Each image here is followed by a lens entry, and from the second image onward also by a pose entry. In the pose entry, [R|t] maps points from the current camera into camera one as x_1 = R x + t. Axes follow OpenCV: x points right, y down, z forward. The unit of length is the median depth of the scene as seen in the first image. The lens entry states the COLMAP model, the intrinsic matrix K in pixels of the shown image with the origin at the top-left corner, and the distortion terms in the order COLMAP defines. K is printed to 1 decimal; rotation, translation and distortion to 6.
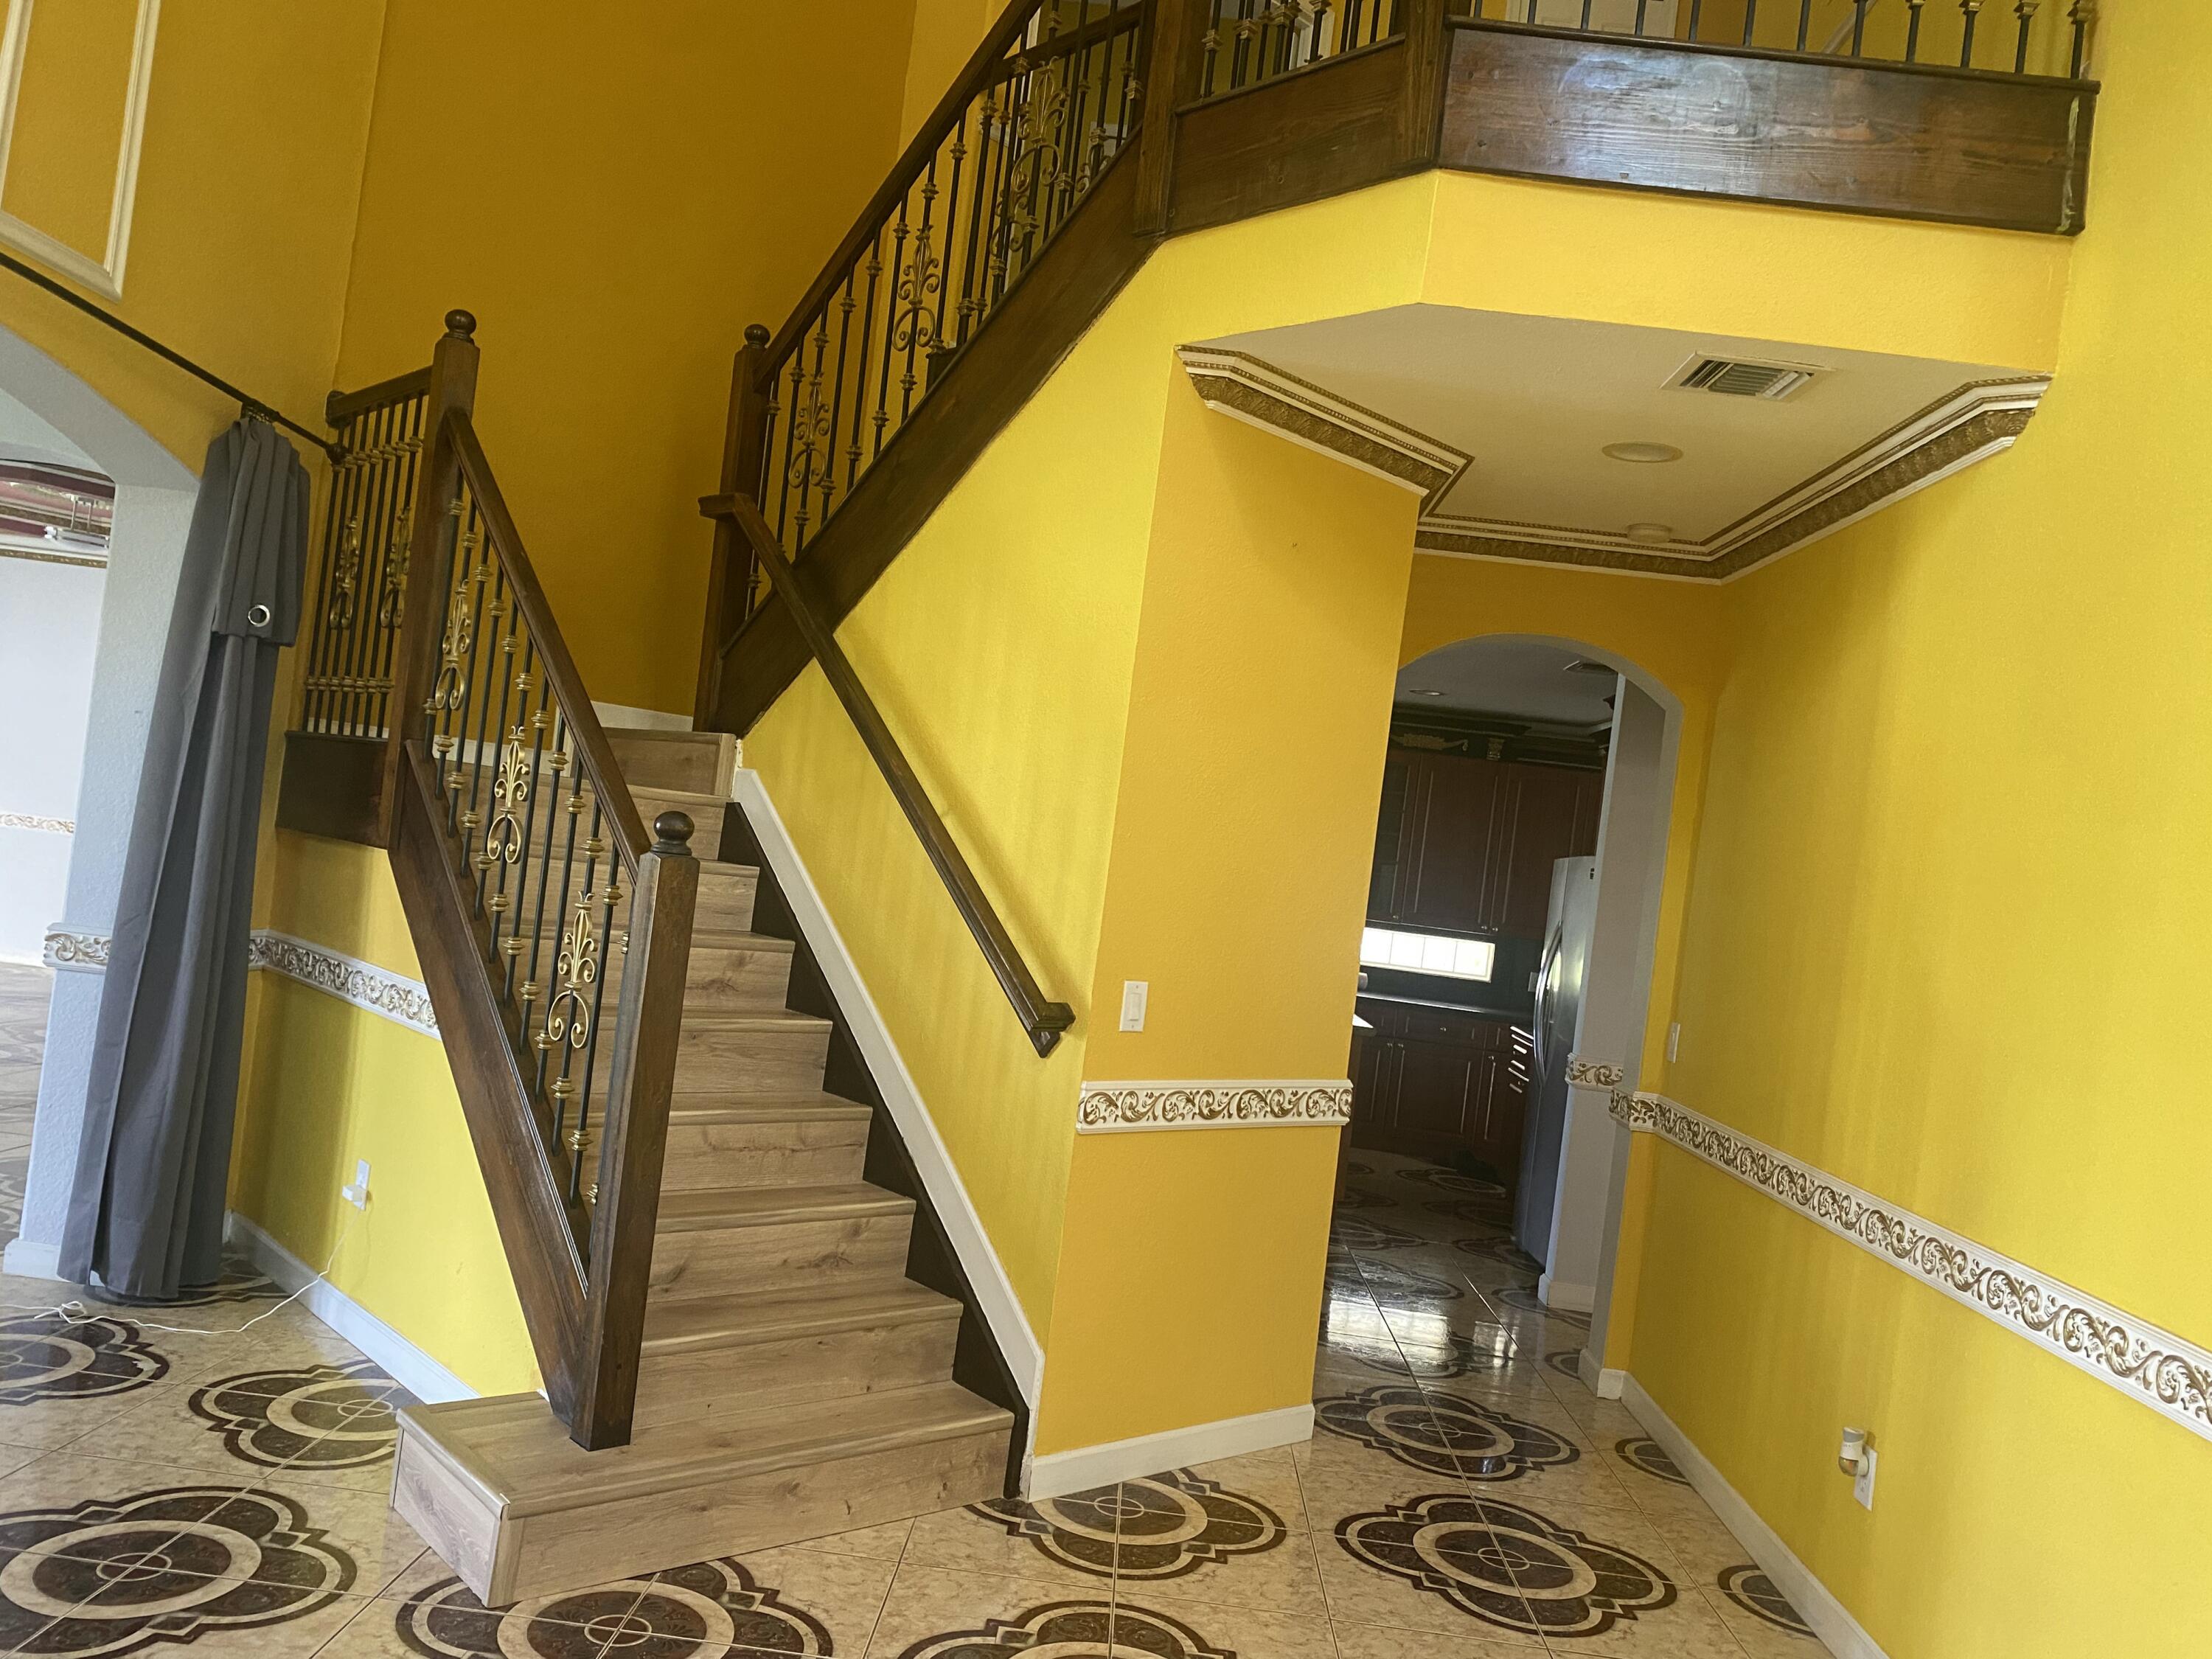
lens RADIAL K [[1695.0, 0, 1116.5], [0, 1695.0, 841.6], [0, 0, 1]] dist [0.070601, -0.113704]
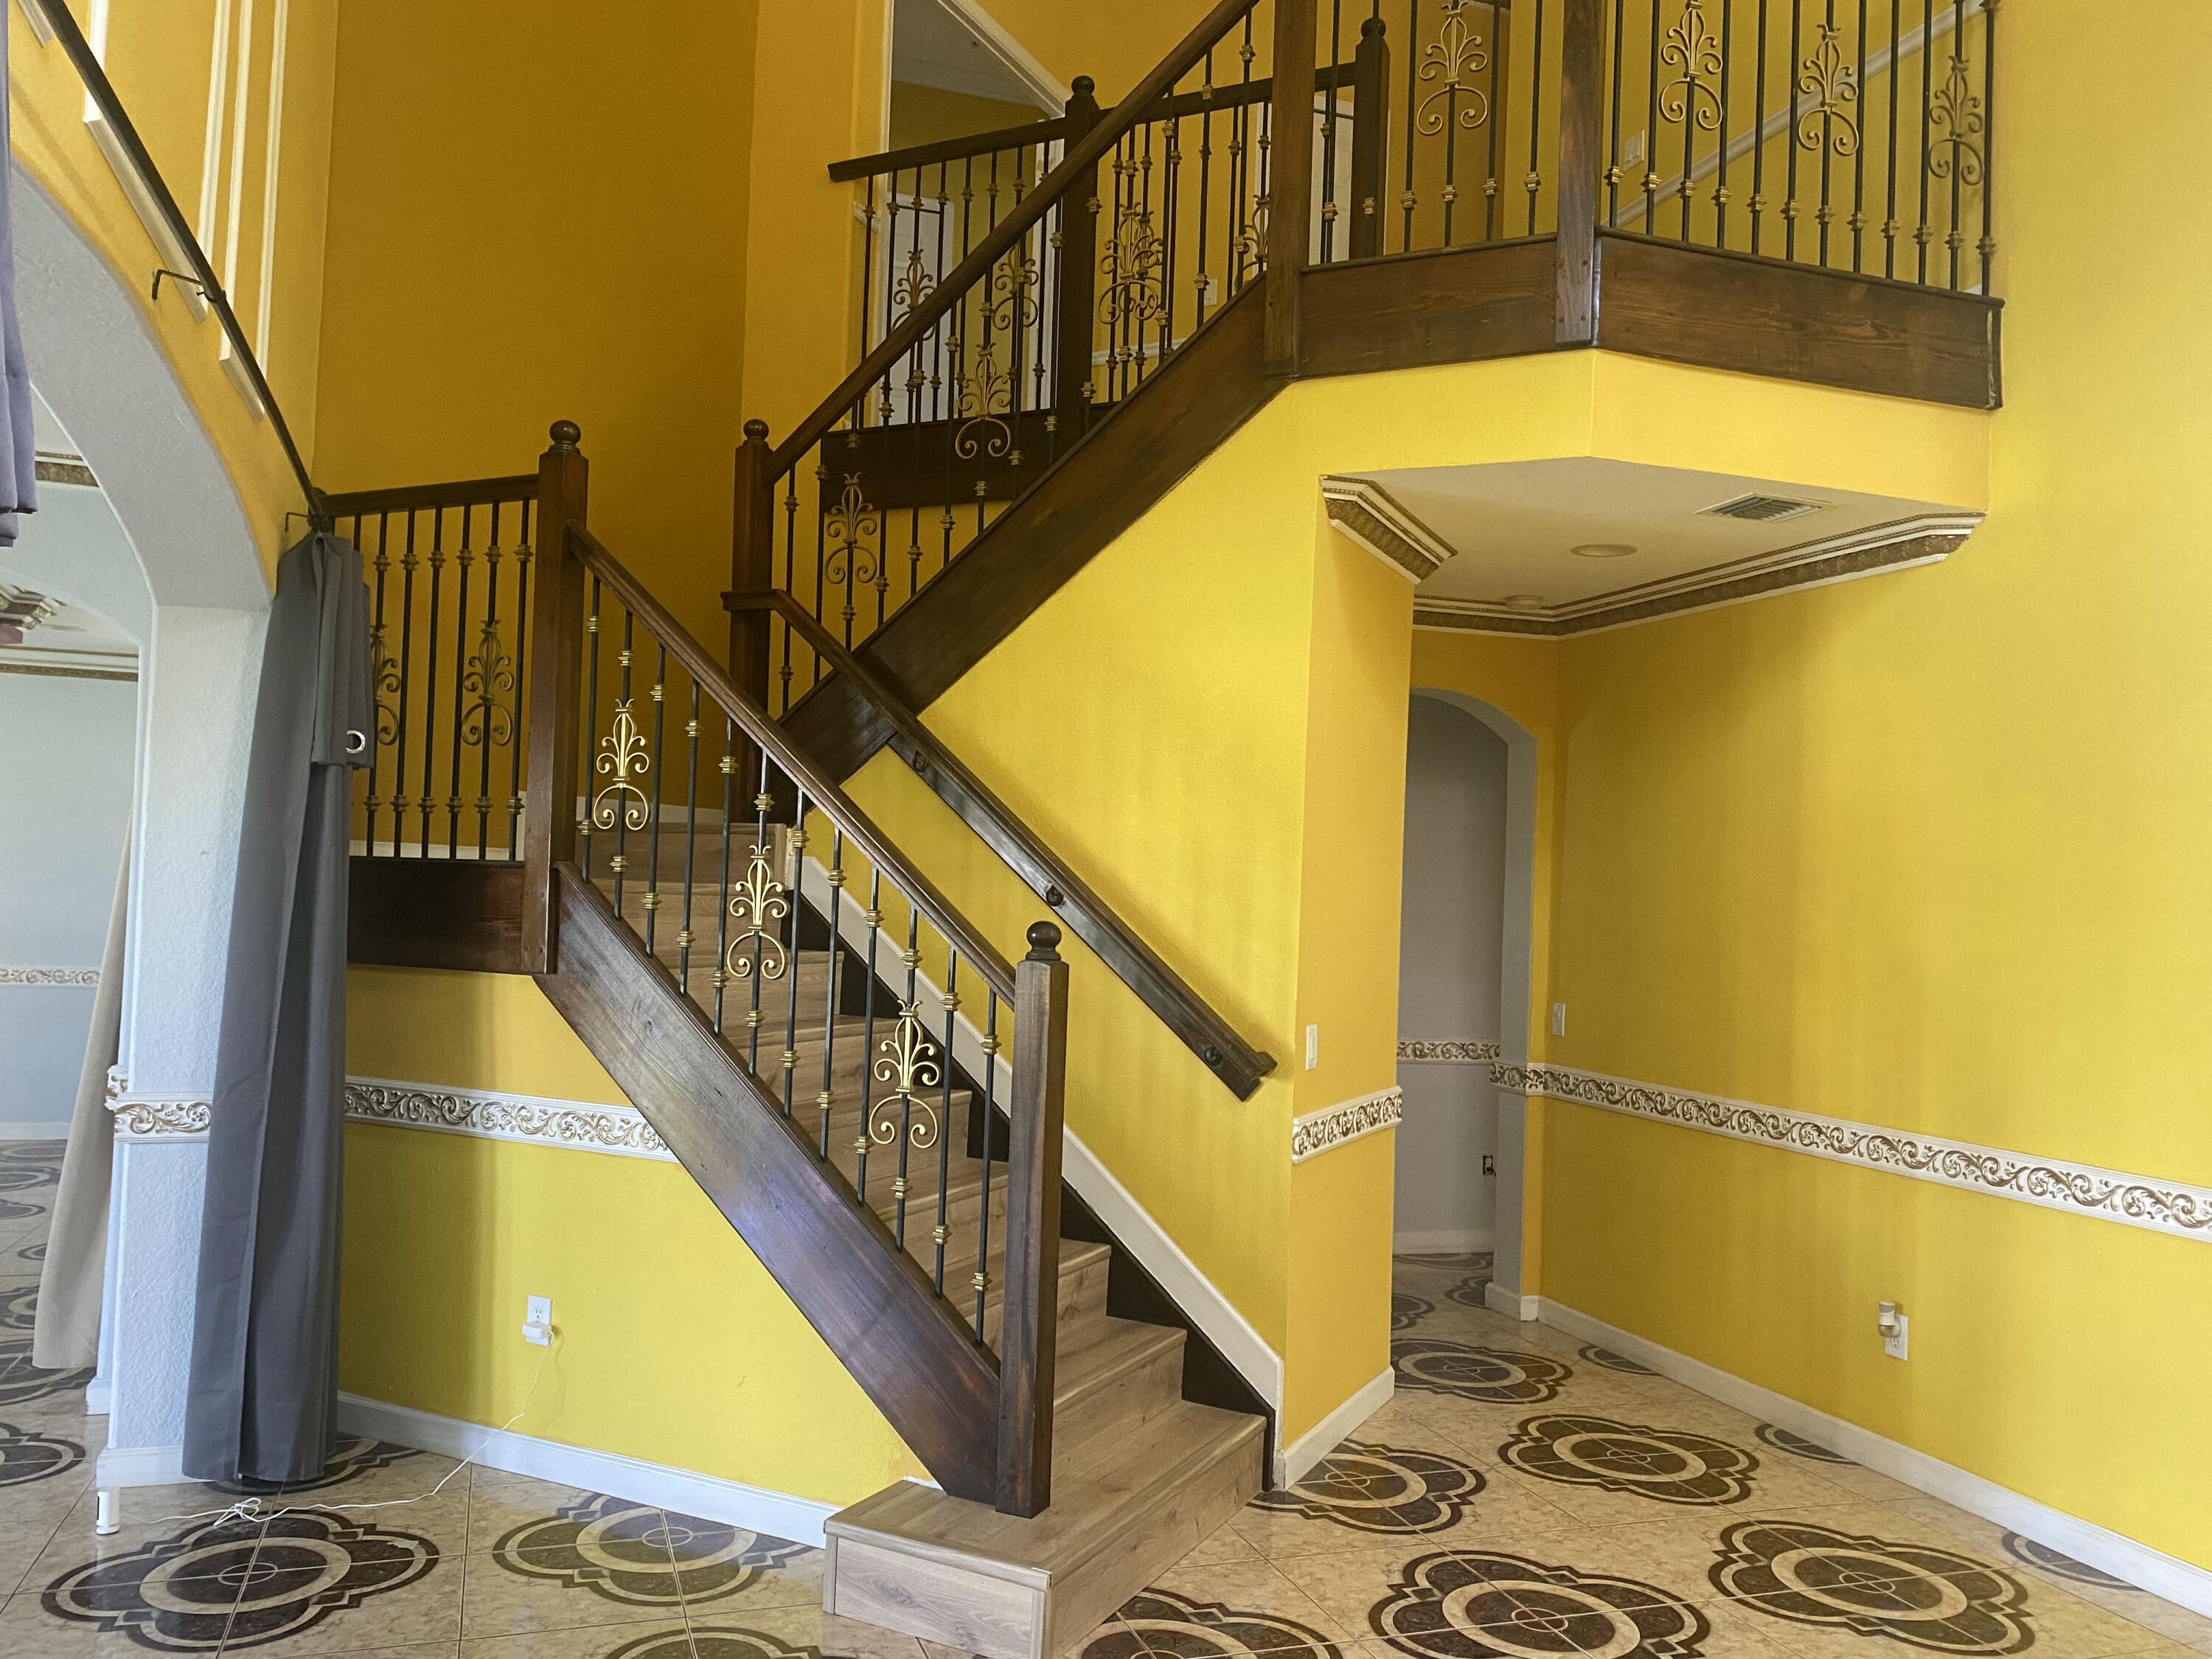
lens RADIAL K [[1681.8, 0, 1099.8], [0, 1681.8, 838.0], [0, 0, 1]] dist [0.042706, -0.067540]
pose [[0.936597, -0.075981, 0.342071, -0.490627], [0.074164, 0.997076, 0.018409, -0.073825], [-0.342469, 0.008128, 0.939494, -0.021280]]
